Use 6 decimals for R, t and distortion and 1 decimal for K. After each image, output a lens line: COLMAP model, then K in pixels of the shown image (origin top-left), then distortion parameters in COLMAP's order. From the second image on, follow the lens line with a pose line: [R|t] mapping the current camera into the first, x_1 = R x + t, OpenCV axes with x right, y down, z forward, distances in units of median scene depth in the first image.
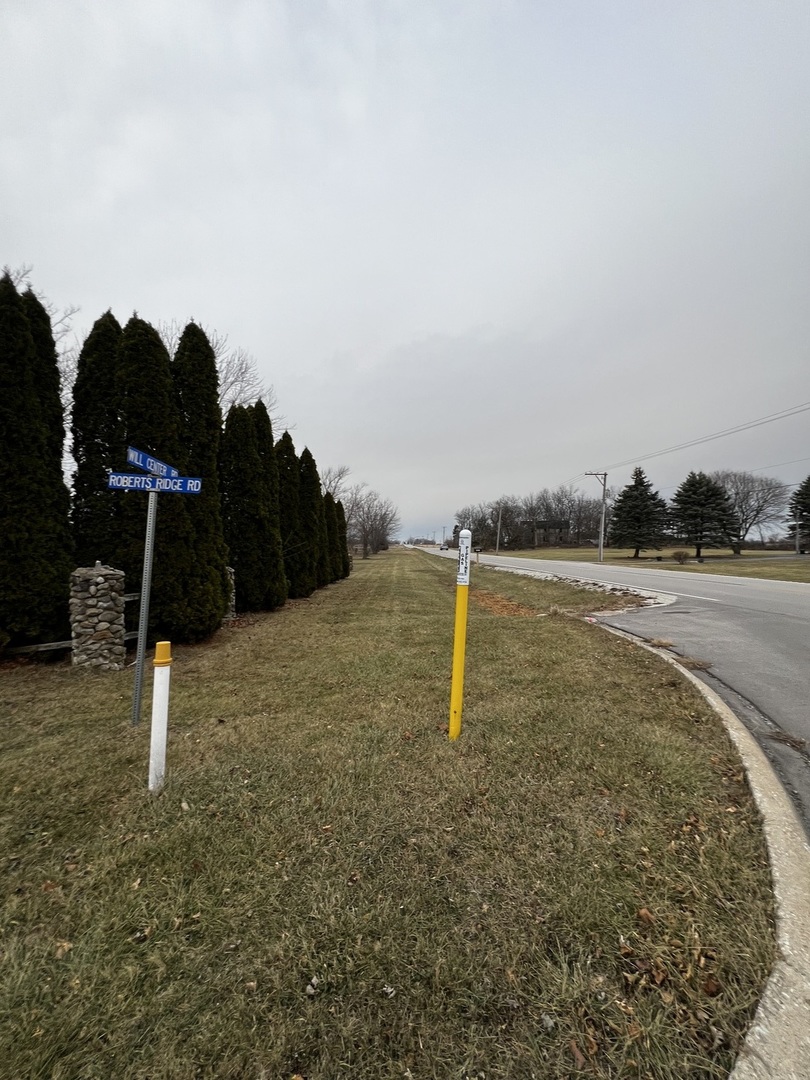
lens RADIAL K [[435.4, 0, 404.3], [0, 435.4, 532.2], [0, 0, 1]] dist [-0.000474, 0.000384]
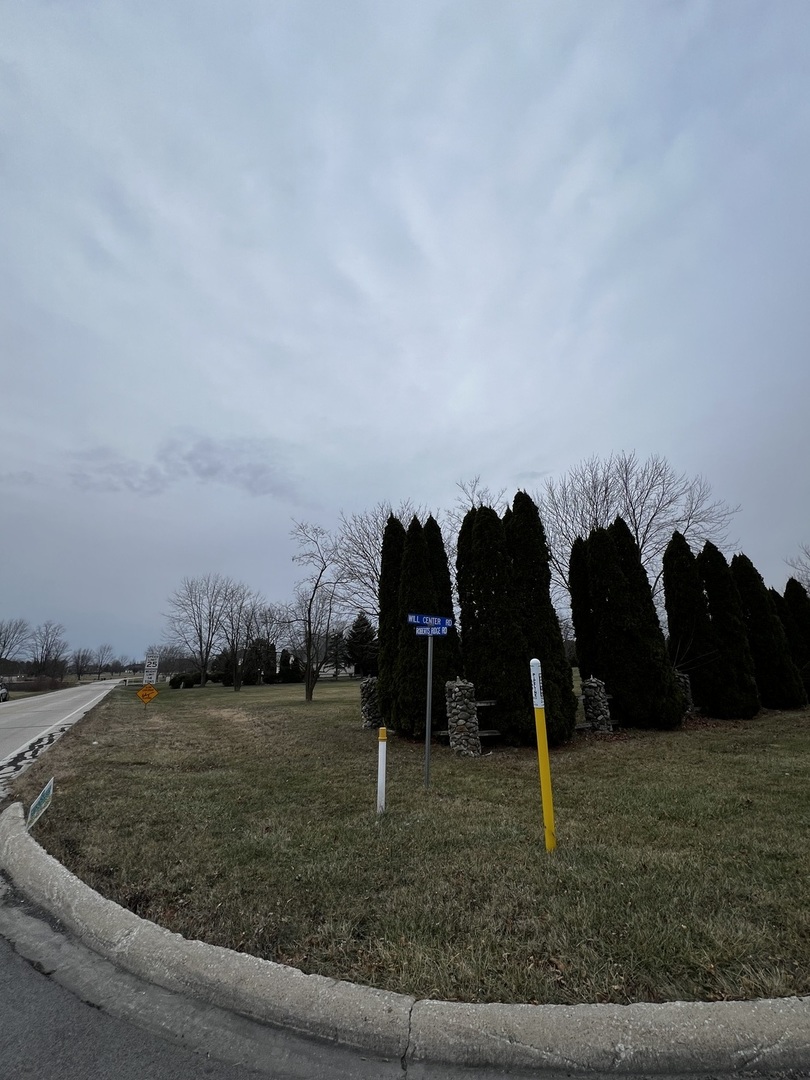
lens RADIAL K [[435.4, 0, 404.2], [0, 435.4, 541.9], [0, 0, 1]] dist [-0.000474, 0.000384]
pose [[0.521020, -0.239621, -0.819219, 0.574407], [0.058728, 0.967574, -0.245664, -0.027048], [0.851522, 0.079885, 0.518198, 0.015866]]
